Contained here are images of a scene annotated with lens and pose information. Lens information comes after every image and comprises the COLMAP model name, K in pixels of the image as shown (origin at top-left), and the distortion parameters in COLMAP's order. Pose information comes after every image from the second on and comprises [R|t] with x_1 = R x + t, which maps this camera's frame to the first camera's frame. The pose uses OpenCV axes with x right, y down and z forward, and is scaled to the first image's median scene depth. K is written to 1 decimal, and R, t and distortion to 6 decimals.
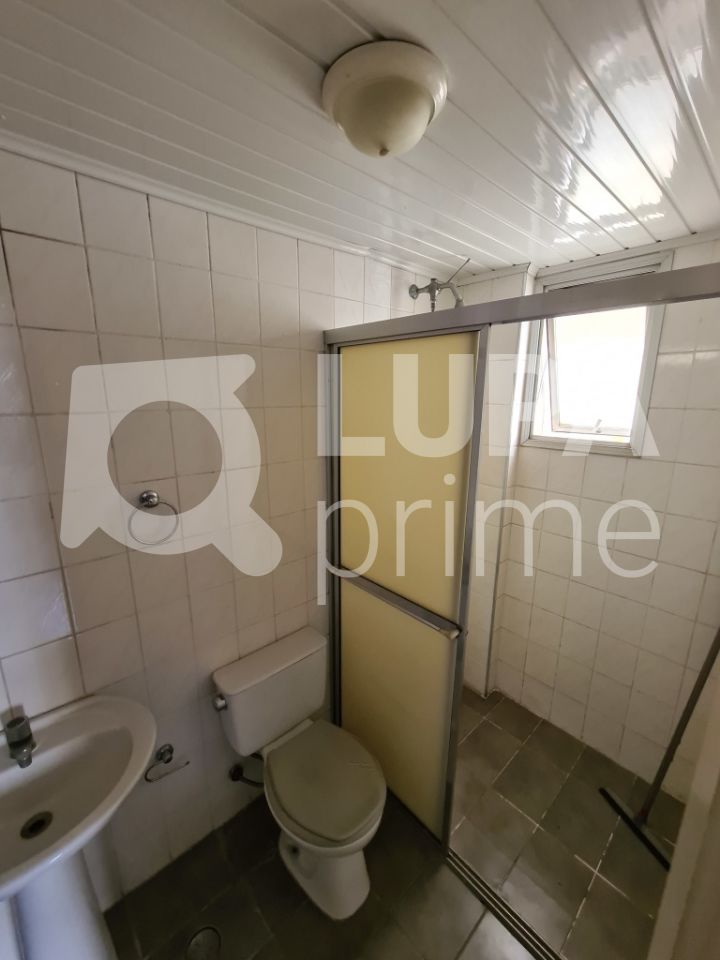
lens RADIAL K [[391.9, 0, 361.2], [0, 391.9, 482.1], [0, 0, 1]] dist [-0.000766, 0.000610]
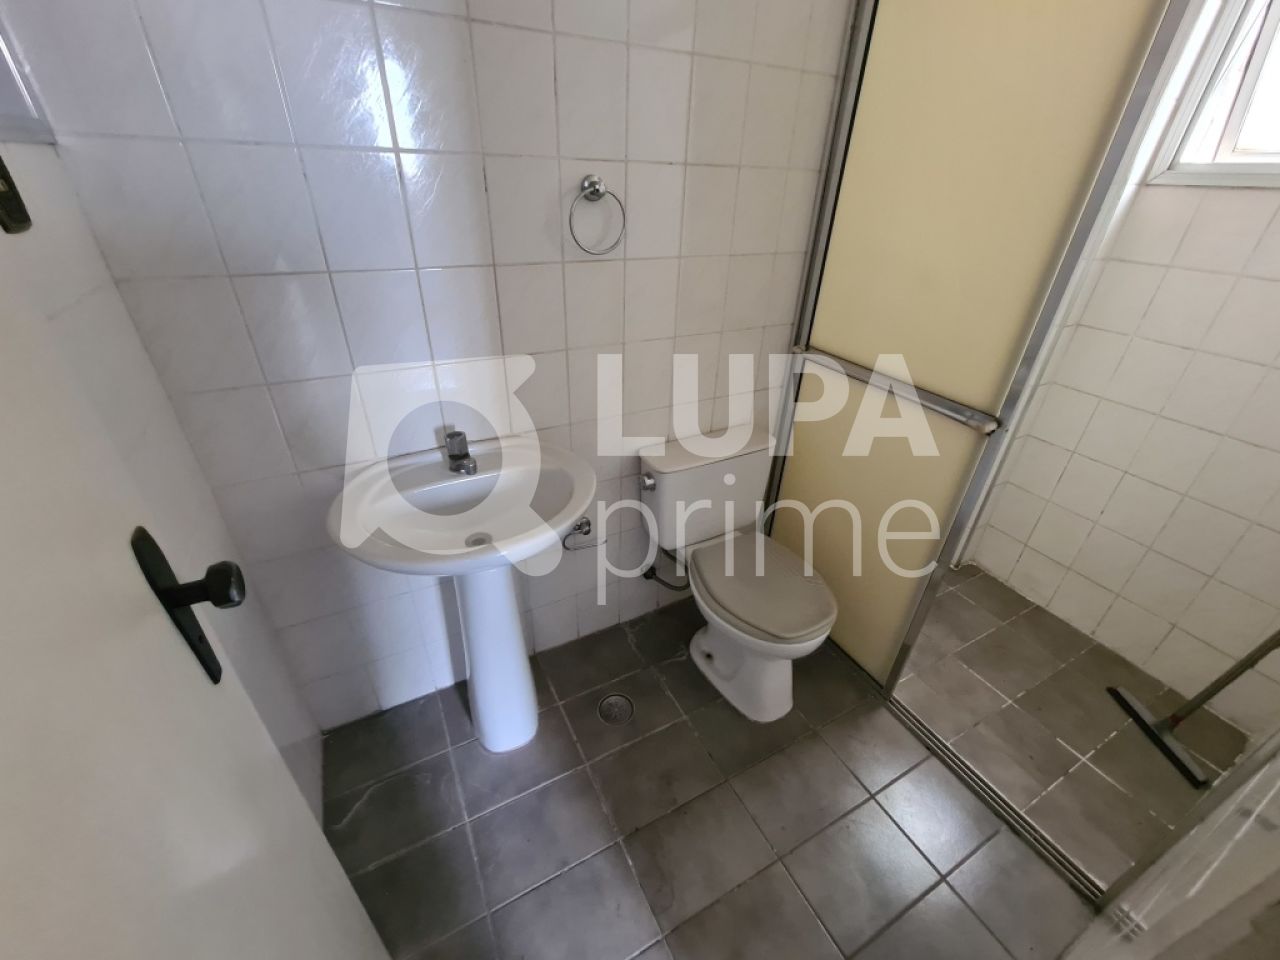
lens RADIAL K [[522.6, 0, 644.0], [0, 522.6, 479.4], [0, 0, 1]] dist [-0.000766, 0.000610]
pose [[0.969796, 0.148341, -0.193624, -0.136030], [-0.085317, 0.949967, 0.300474, 0.200184], [0.228508, -0.274879, 0.933930, -0.034864]]
